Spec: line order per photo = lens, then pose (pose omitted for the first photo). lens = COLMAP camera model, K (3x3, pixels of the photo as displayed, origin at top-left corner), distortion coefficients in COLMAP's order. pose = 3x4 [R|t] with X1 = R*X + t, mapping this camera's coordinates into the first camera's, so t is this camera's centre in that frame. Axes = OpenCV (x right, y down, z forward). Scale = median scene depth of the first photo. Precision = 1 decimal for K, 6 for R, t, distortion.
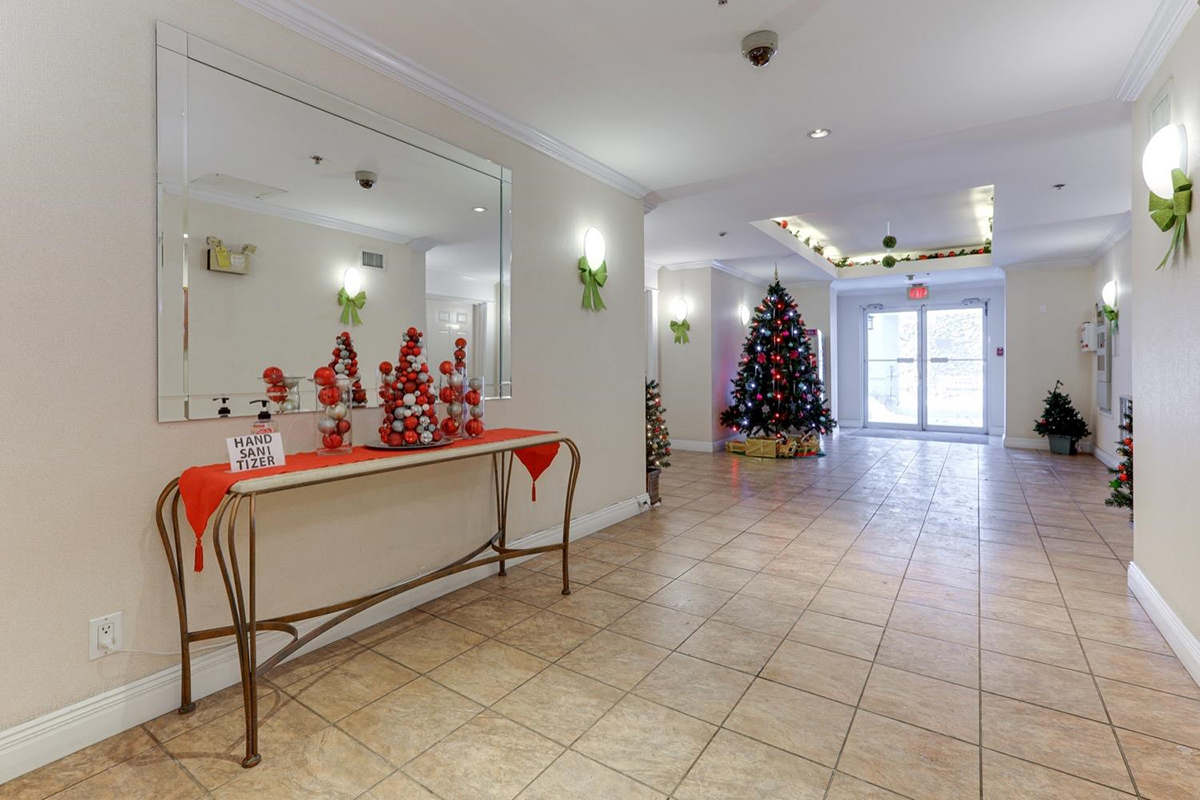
lens RADIAL K [[545.1, 0, 605.8], [0, 545.1, 390.8], [0, 0, 1]] dist [-0.008630, 0.004877]
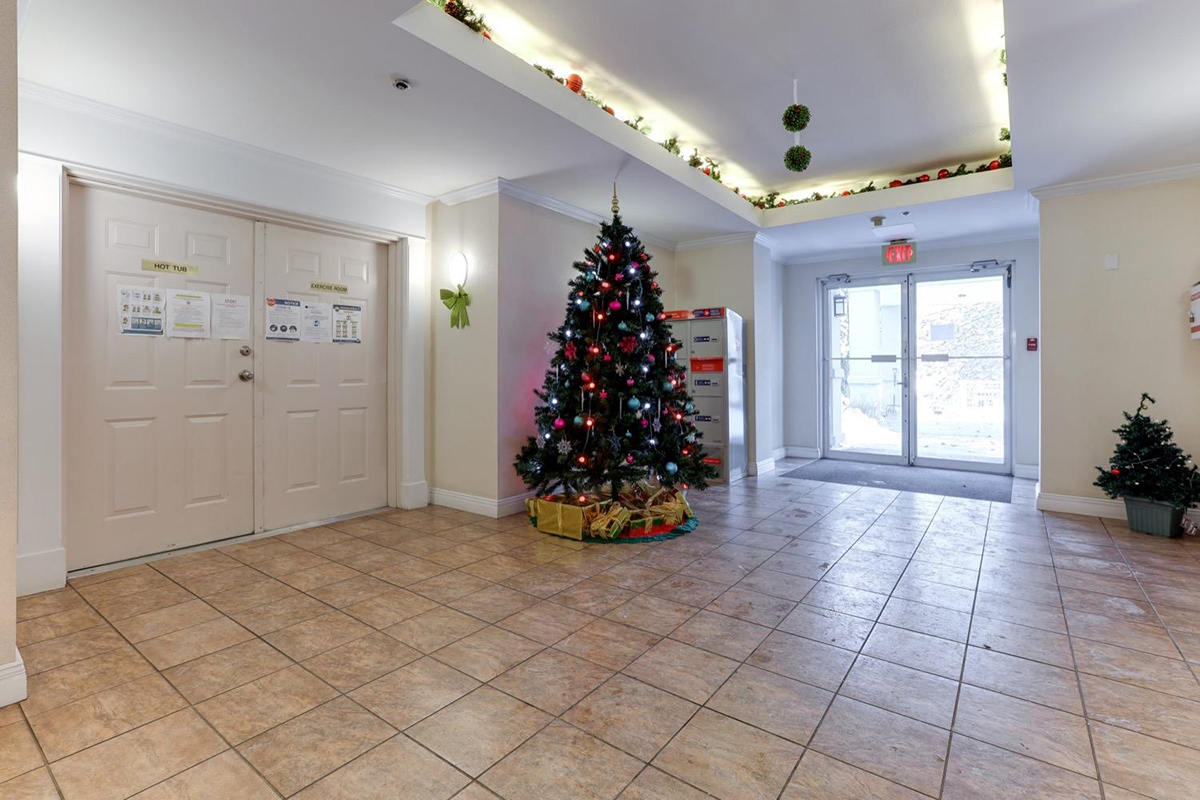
lens RADIAL K [[545.1, 0, 595.1], [0, 545.1, 390.2], [0, 0, 1]] dist [-0.008630, 0.004877]
pose [[0.998381, 0.002534, -0.056825, 0.321002], [-0.002874, 0.999978, -0.005899, -0.016850], [0.056809, 0.006052, 0.998367, 0.430674]]
